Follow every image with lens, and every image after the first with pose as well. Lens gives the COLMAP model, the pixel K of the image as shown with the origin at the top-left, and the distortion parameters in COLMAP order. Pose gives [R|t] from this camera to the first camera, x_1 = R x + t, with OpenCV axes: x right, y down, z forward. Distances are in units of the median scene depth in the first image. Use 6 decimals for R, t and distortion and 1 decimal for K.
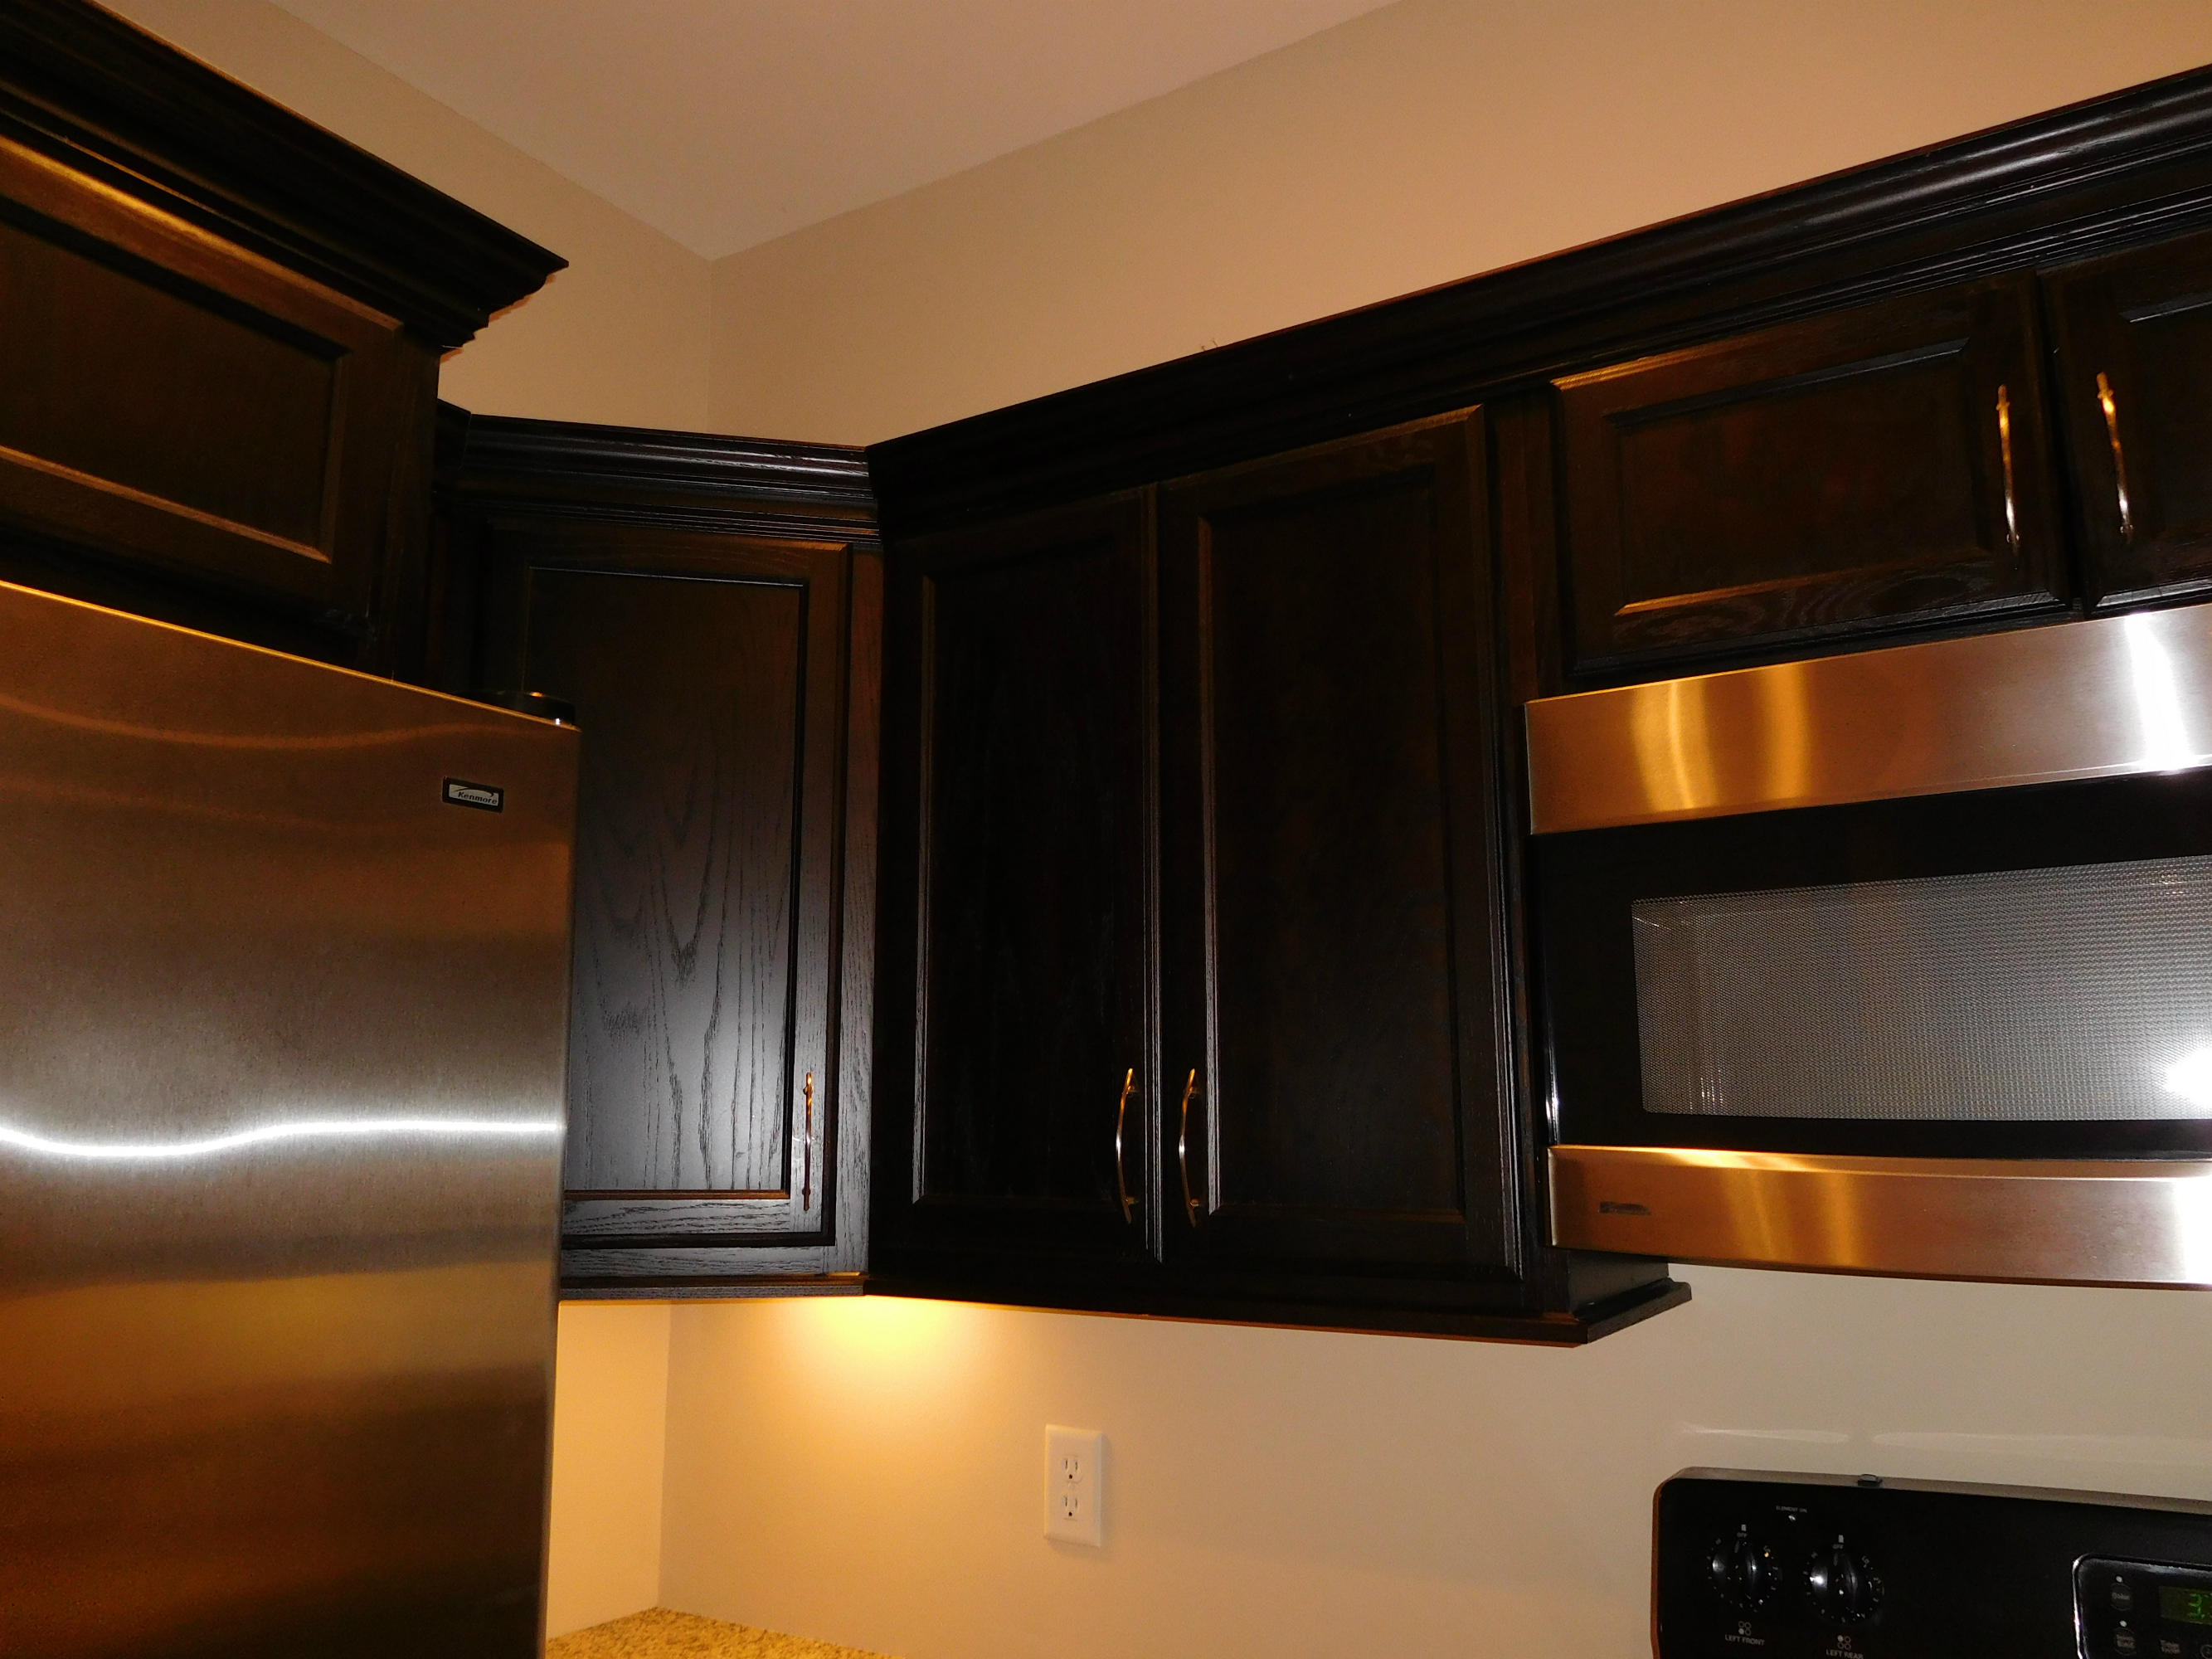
lens RADIAL K [[1660.7, 0, 1109.9], [0, 1660.7, 825.1], [0, 0, 1]] dist [-0.014893, 0.005117]
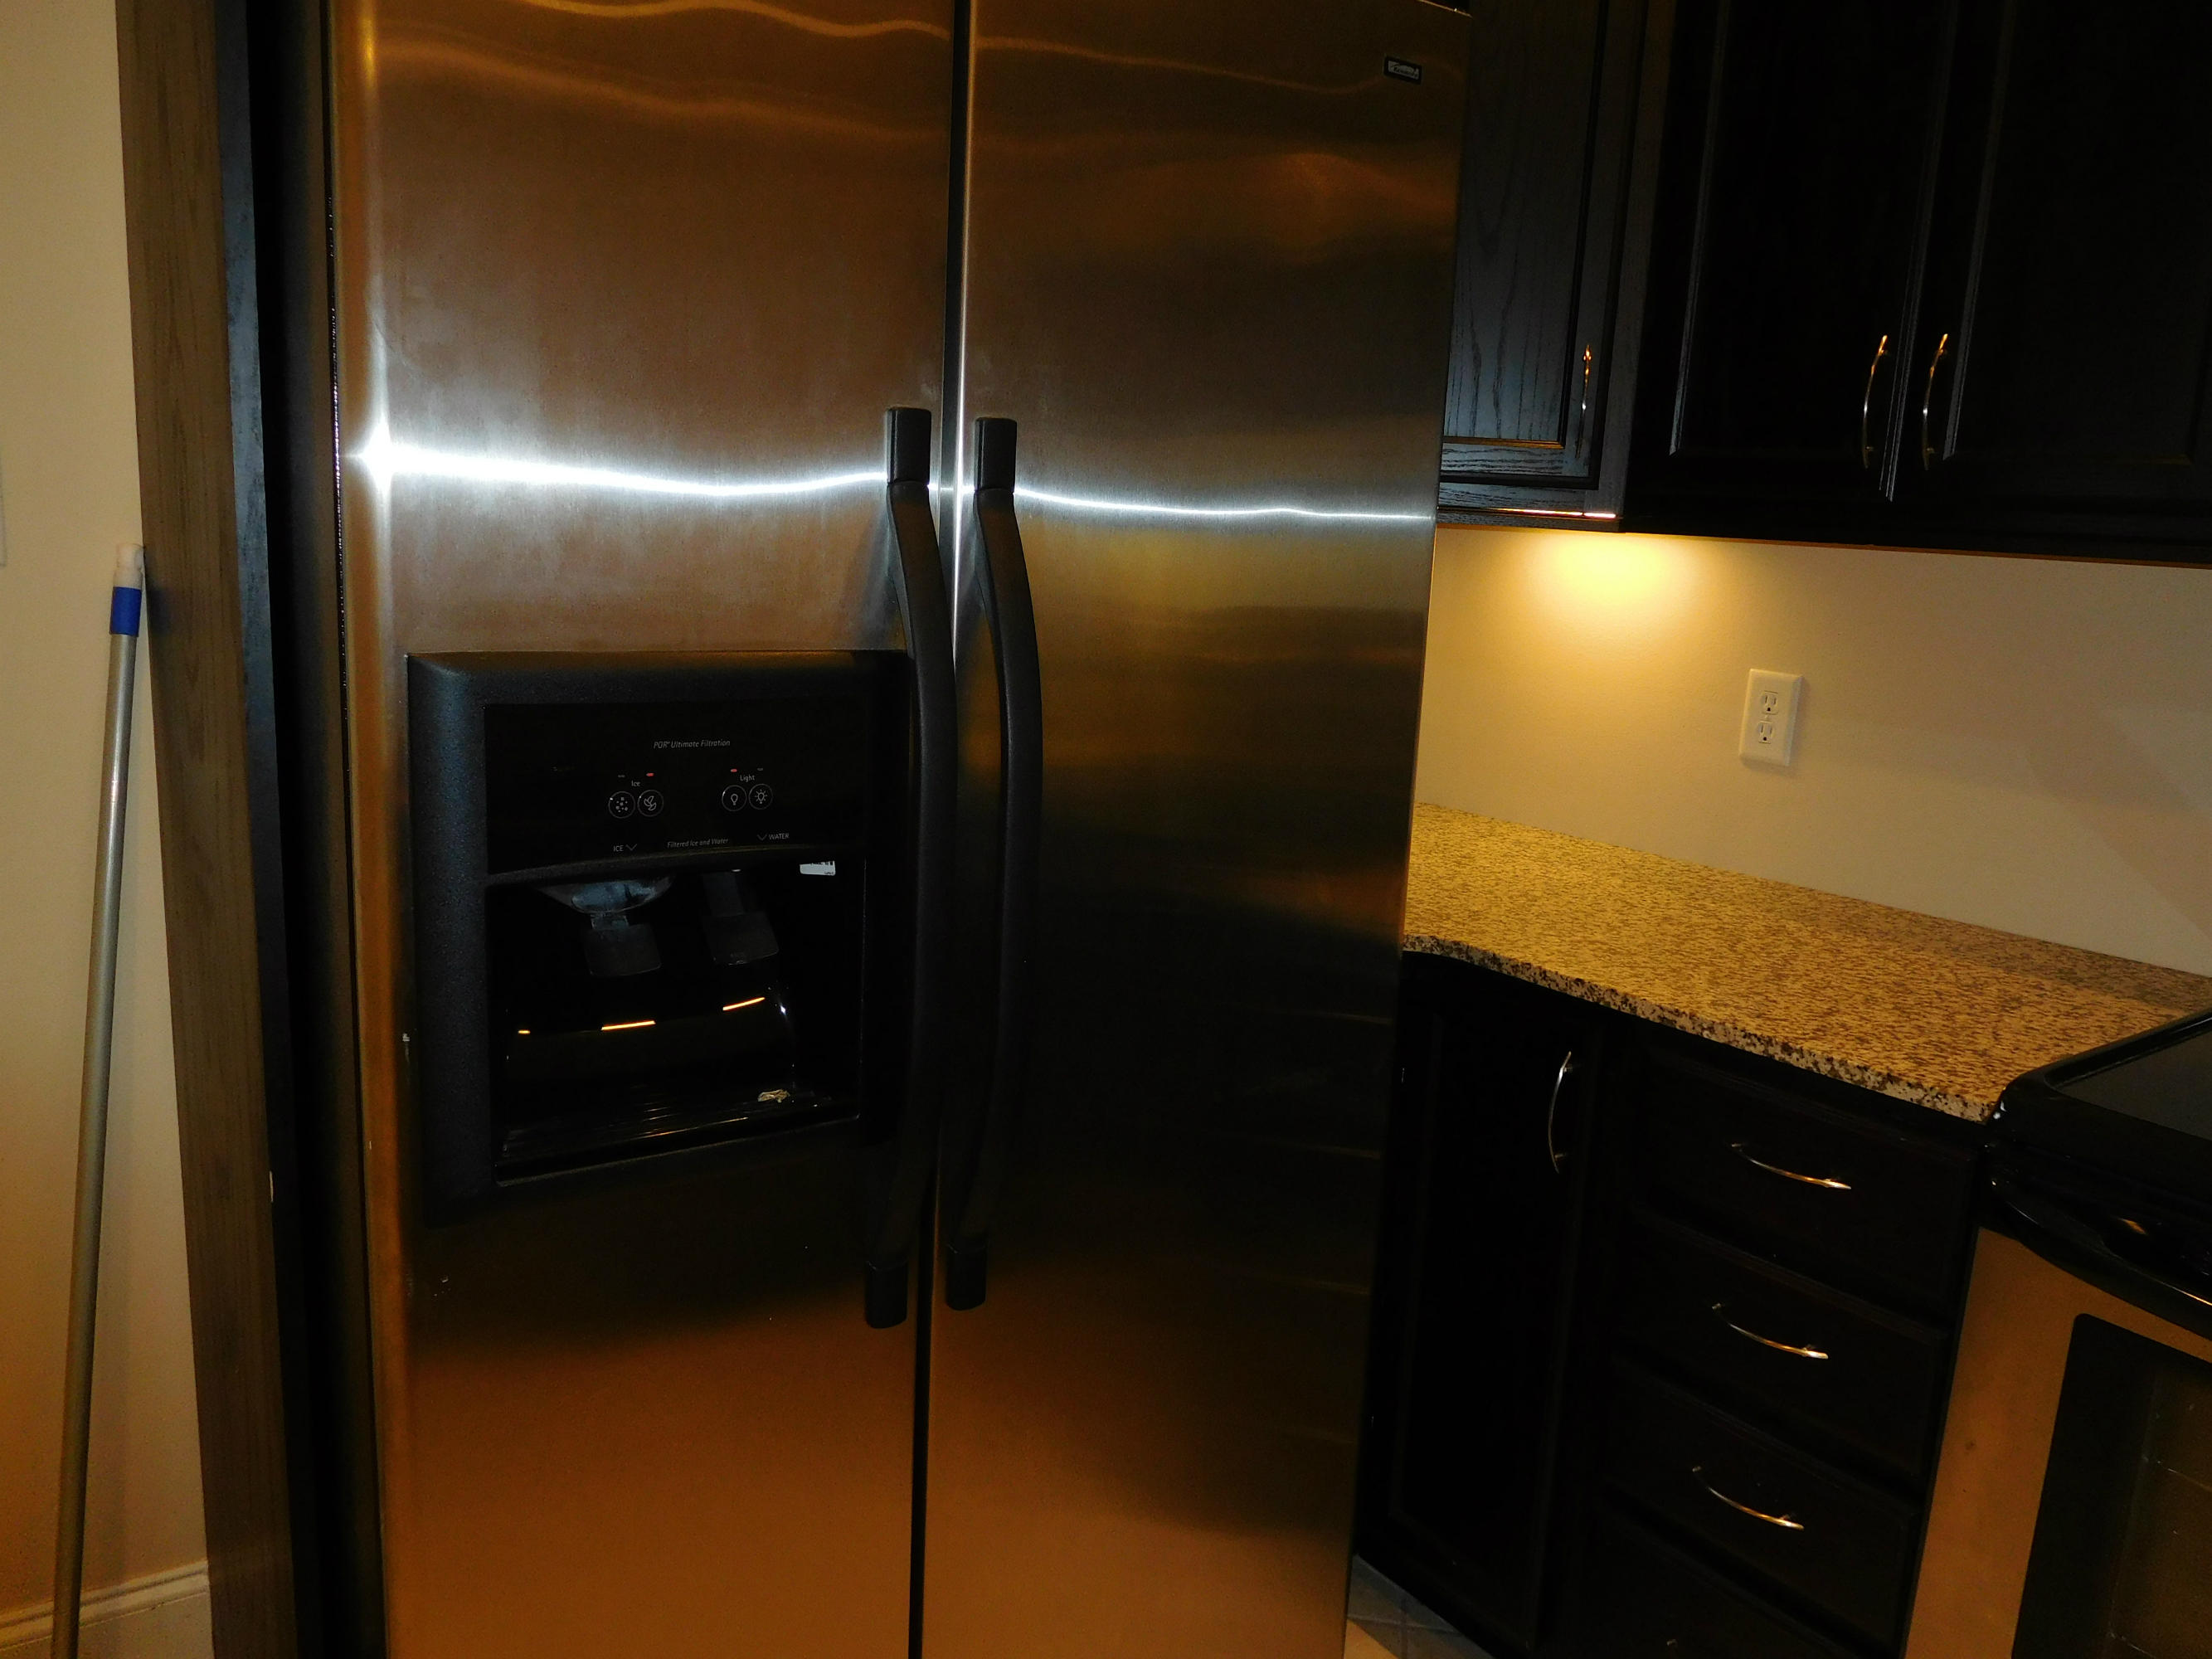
lens RADIAL K [[1660.7, 0, 1103.9], [0, 1660.7, 846.2], [0, 0, 1]] dist [-0.014893, 0.005117]
pose [[0.927357, 0.124150, -0.352982, -0.041014], [0.012419, 0.932620, 0.360647, 0.055129], [0.373973, -0.338832, 0.863329, -0.306499]]
